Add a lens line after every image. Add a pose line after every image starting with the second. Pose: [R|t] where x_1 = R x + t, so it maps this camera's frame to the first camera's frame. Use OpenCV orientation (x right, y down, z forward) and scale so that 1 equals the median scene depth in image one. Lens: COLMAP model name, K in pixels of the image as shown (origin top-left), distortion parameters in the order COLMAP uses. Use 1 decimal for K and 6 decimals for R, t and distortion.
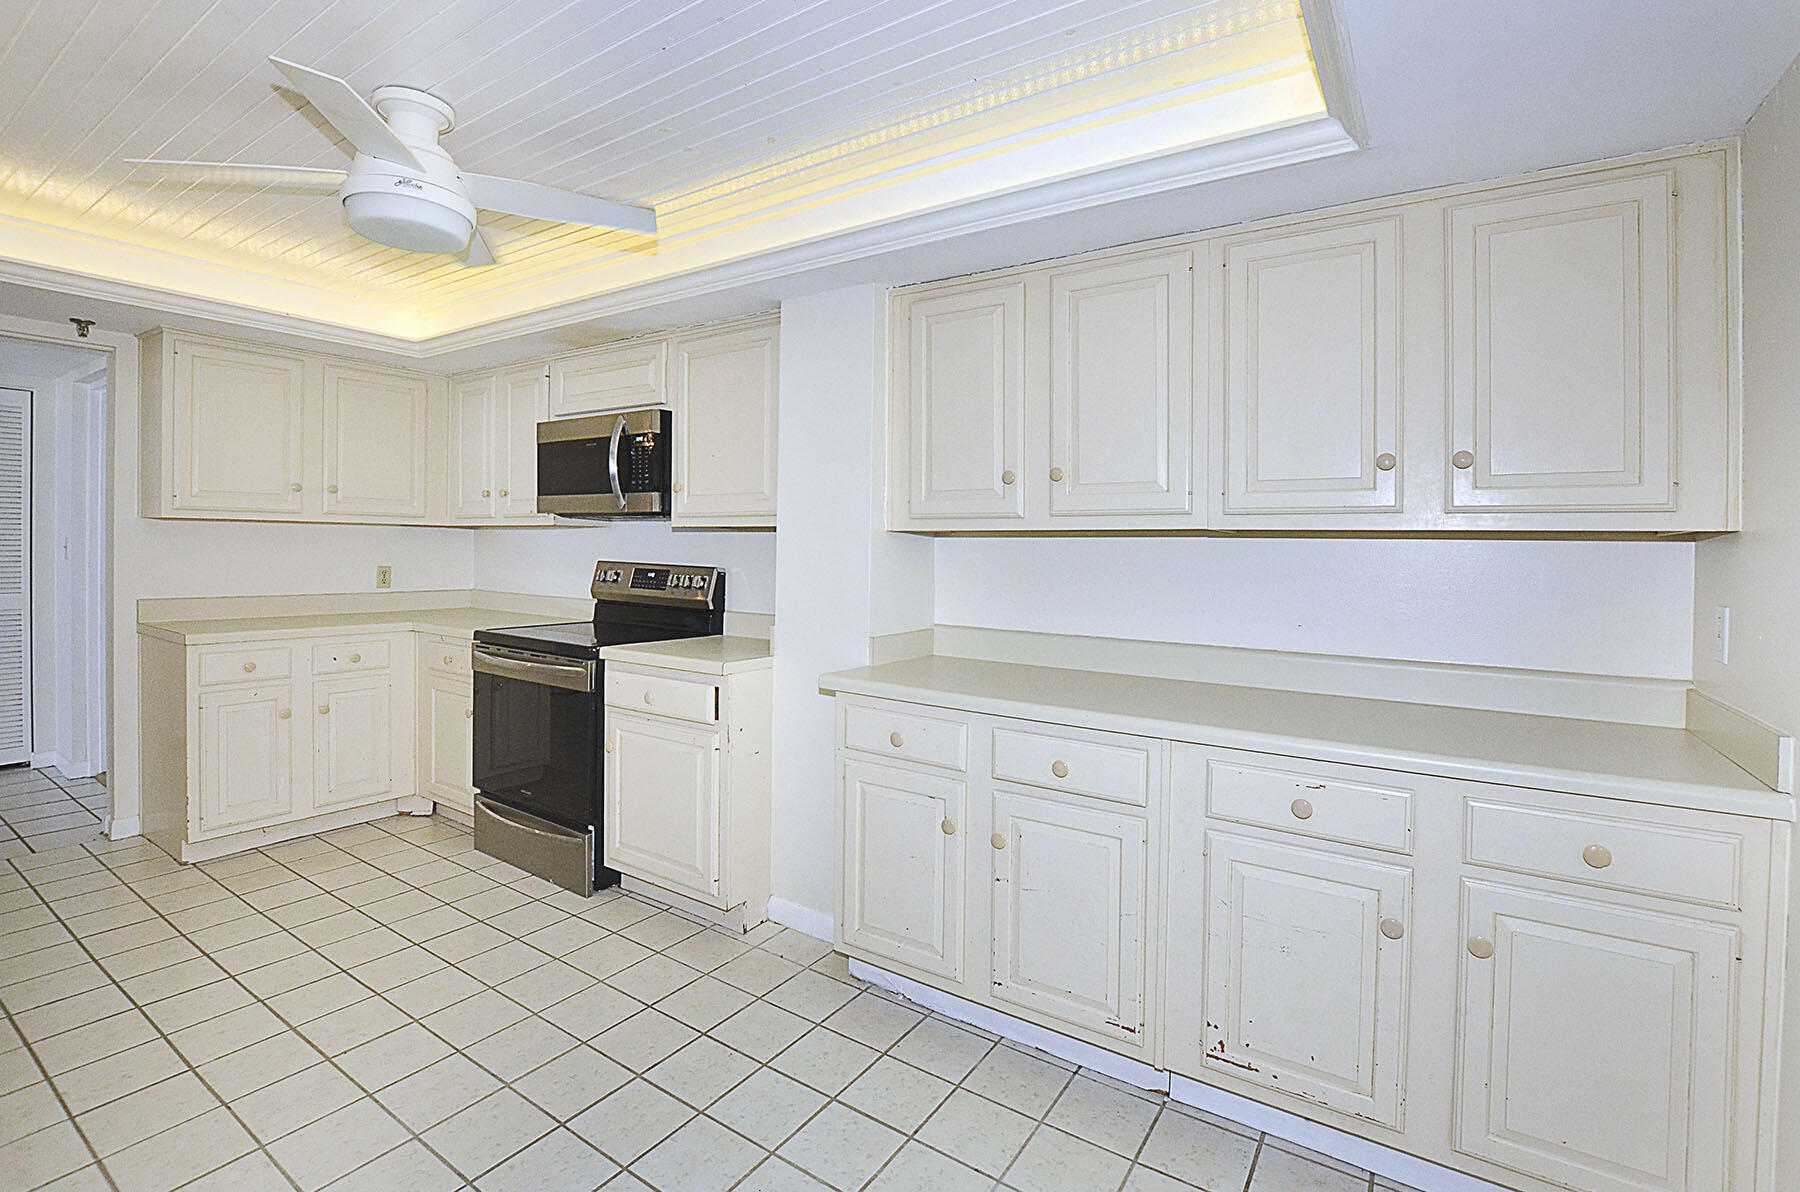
lens RADIAL K [[820.5, 0, 863.8], [0, 820.5, 553.2], [0, 0, 1]] dist [-0.000621, -0.000091]
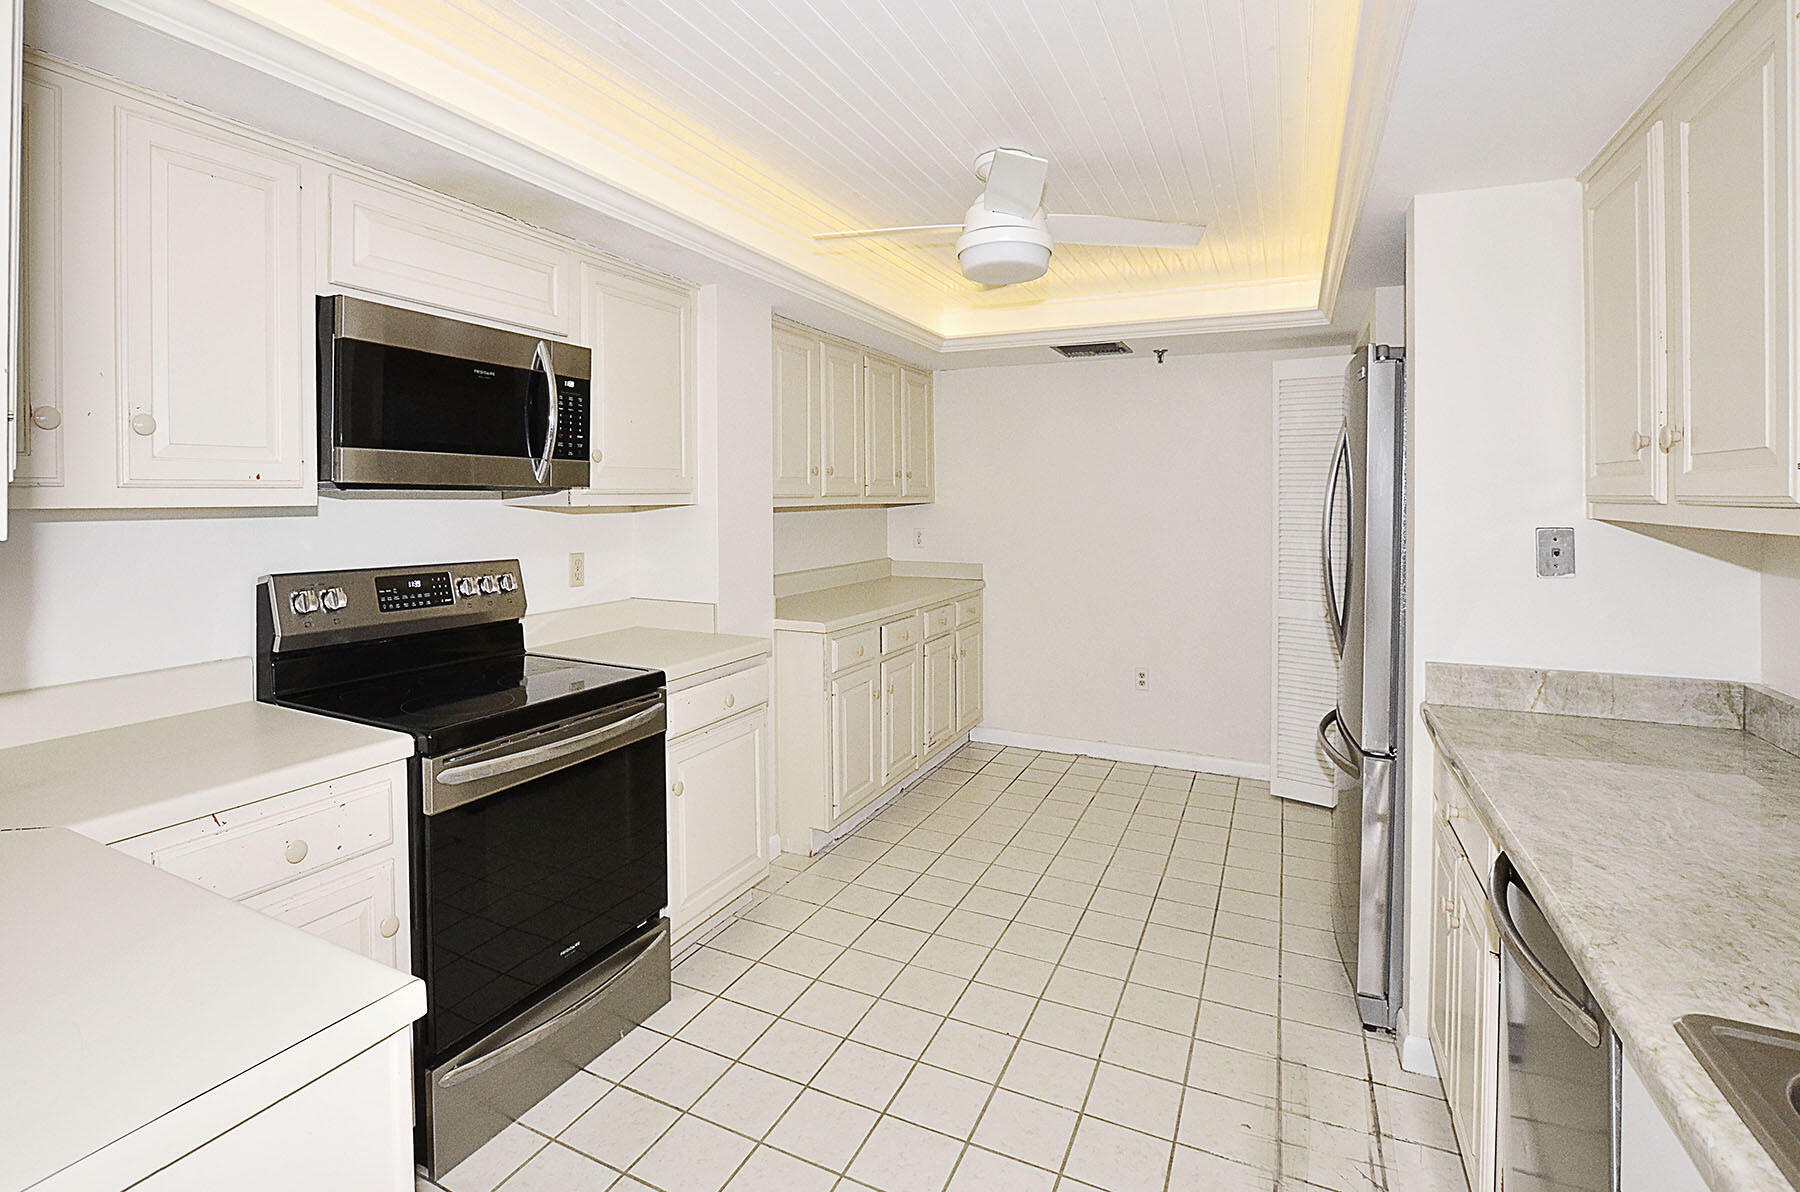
lens RADIAL K [[859.0, 0, 905.9], [0, 859.0, 561.0], [0, 0, 1]] dist [-0.000605, -0.000170]
pose [[-0.164060, -0.081448, 0.983082, -1.309466], [0.011829, 0.996351, 0.084521, -0.056472], [-0.986379, 0.025495, -0.162498, 1.028270]]
